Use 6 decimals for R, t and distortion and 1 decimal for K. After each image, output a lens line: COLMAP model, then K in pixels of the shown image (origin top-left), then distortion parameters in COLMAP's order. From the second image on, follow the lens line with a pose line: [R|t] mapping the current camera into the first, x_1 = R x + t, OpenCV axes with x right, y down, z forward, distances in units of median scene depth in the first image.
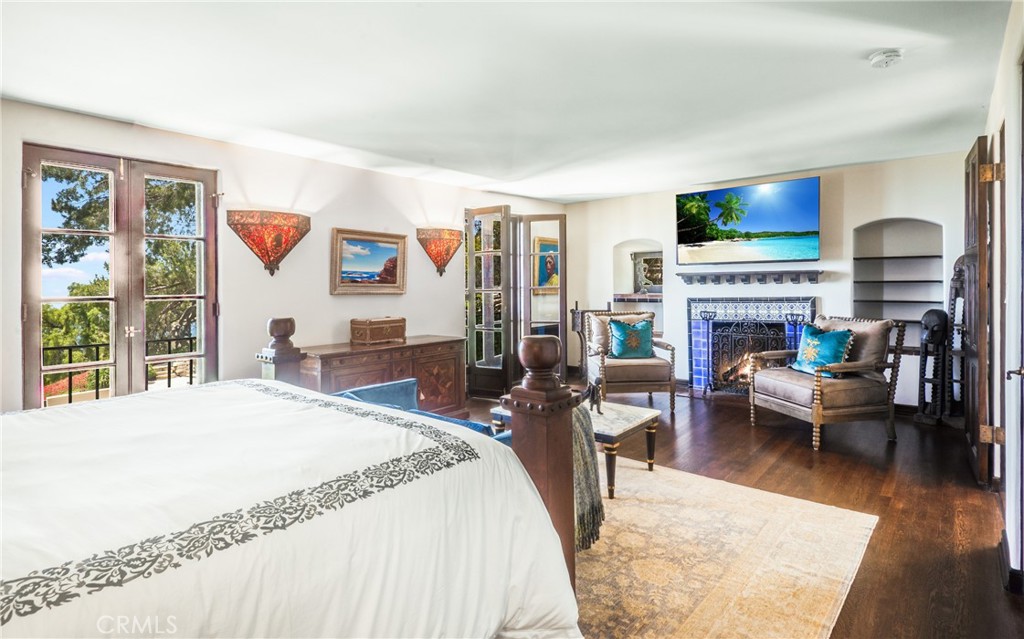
lens RADIAL K [[513.5, 0, 508.7], [0, 513.5, 287.5], [0, 0, 1]] dist [0.018967, -0.003986]
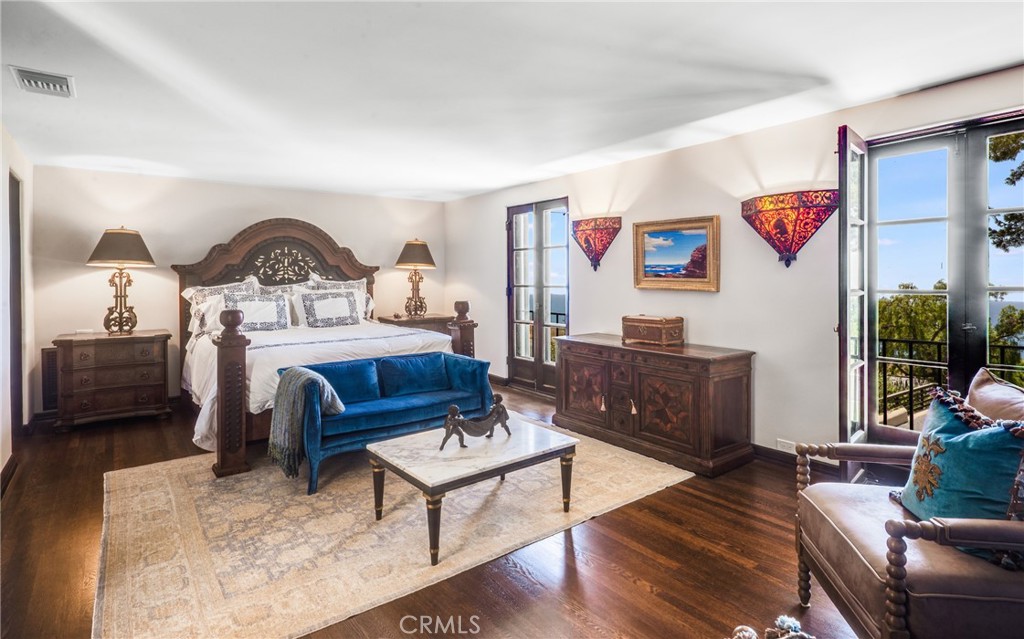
lens RADIAL K [[513.5, 0, 494.7], [0, 513.5, 273.7], [0, 0, 1]] dist [0.018967, -0.003986]
pose [[-0.214538, 0.003316, -0.976710, 0.680958], [0.002883, 0.999992, 0.002761, -0.018791], [0.976711, -0.002223, -0.214546, 0.909262]]
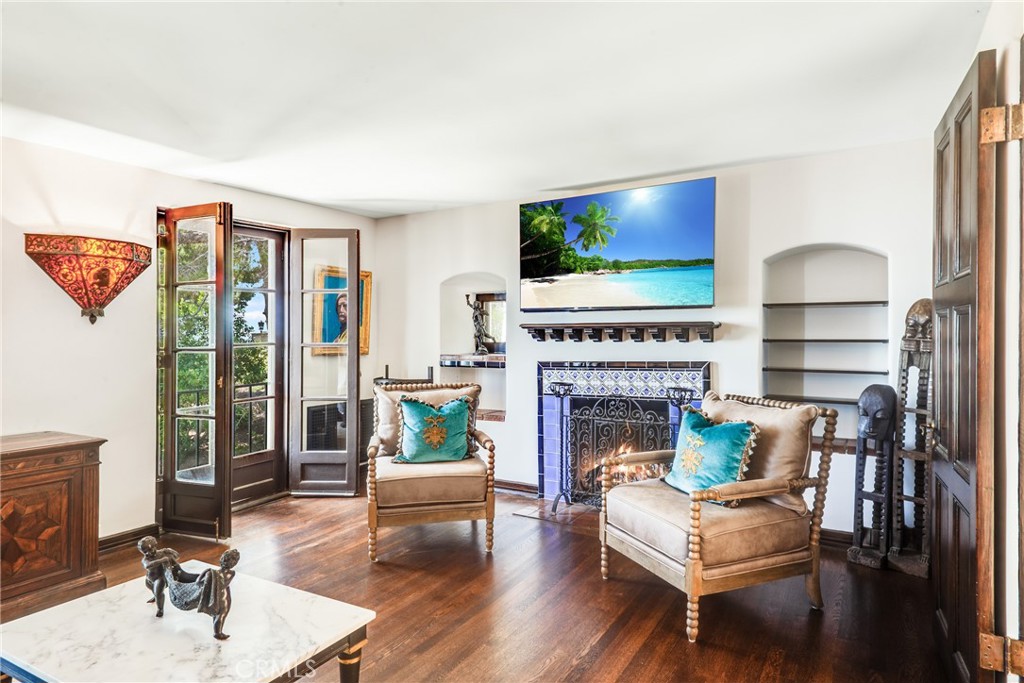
lens RADIAL K [[588.9, 0, 510.6], [0, 588.9, 342.0], [0, 0, 1]] dist [0.044003, 0.001276]
pose [[0.987068, 0.007527, 0.160123, 0.246040], [-0.007735, 0.999970, 0.000675, -0.006688], [-0.160113, -0.001905, 0.987097, 0.330819]]
